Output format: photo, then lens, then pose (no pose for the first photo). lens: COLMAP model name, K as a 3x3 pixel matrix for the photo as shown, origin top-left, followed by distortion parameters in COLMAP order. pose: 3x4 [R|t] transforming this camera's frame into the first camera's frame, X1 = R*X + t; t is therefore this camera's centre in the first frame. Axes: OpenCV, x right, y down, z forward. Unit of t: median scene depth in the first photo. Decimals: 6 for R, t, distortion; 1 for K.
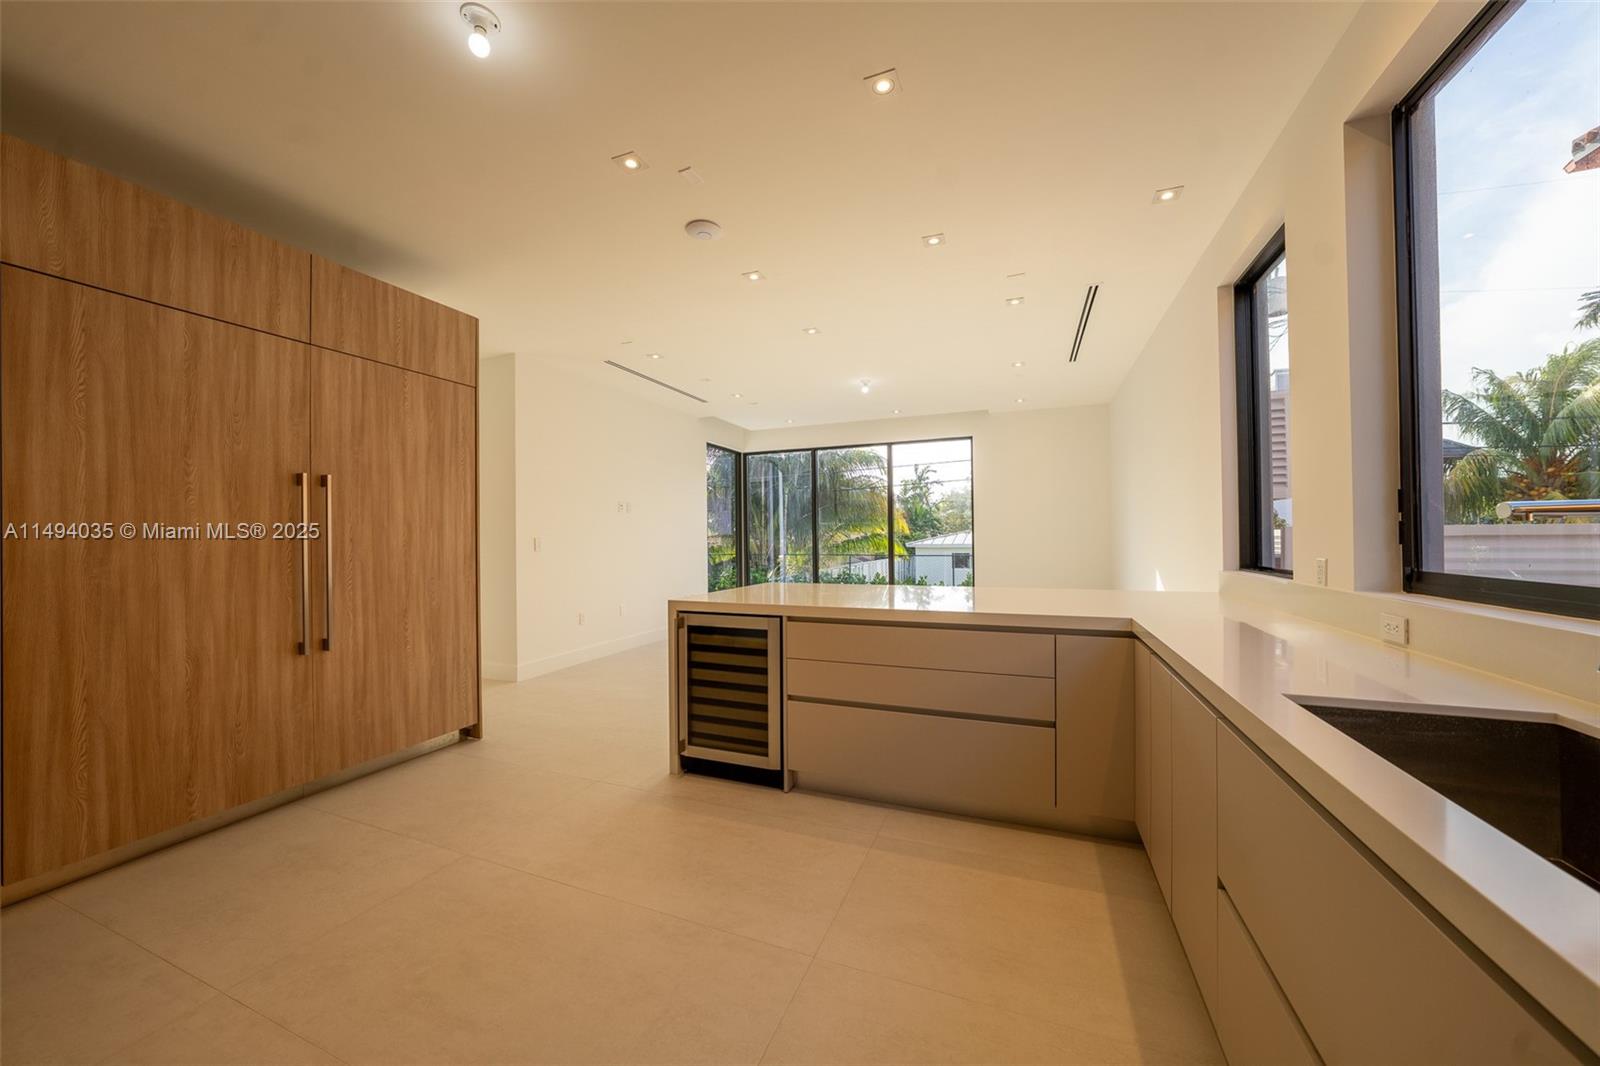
lens RADIAL K [[574.4, 0, 789.8], [0, 574.4, 535.3], [0, 0, 1]] dist [-0.001191, -0.000082]
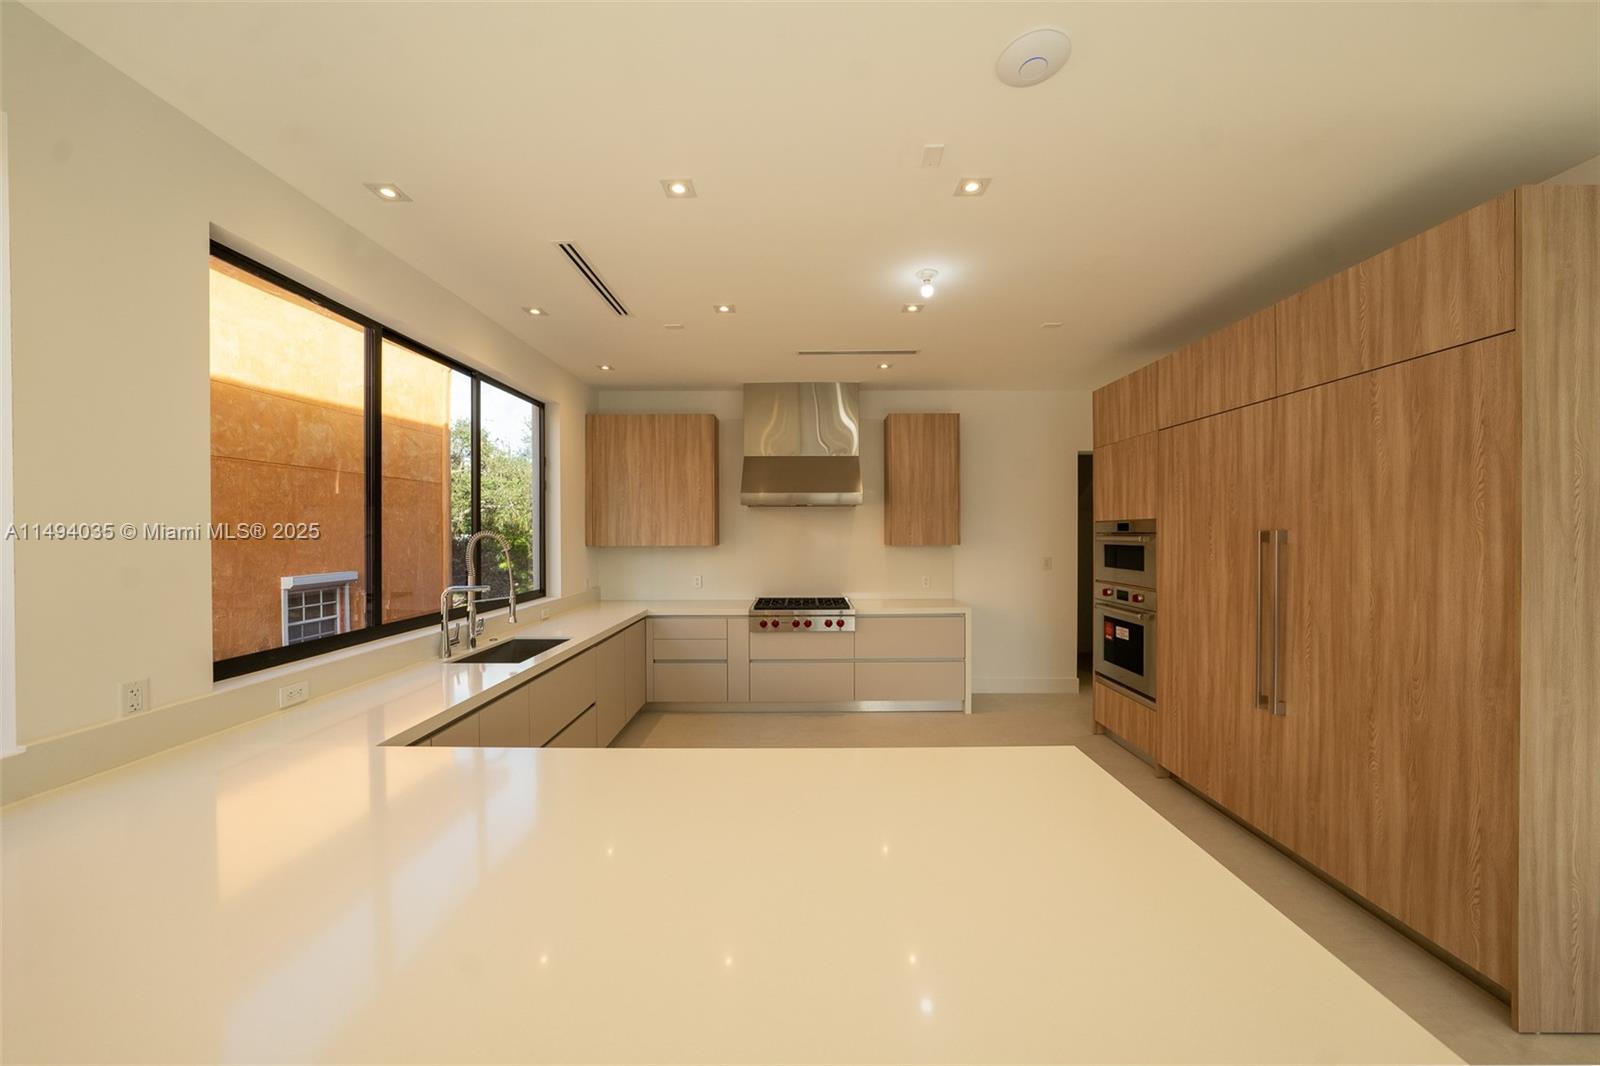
lens RADIAL K [[555.9, 0, 793.7], [0, 555.9, 529.9], [0, 0, 1]] dist [0.002016, 0.000301]
pose [[-0.926938, 0.012487, -0.375006, 0.266314], [0.013306, 0.999911, 0.000406, -0.108976], [0.374978, -0.004613, -0.927022, 1.449339]]
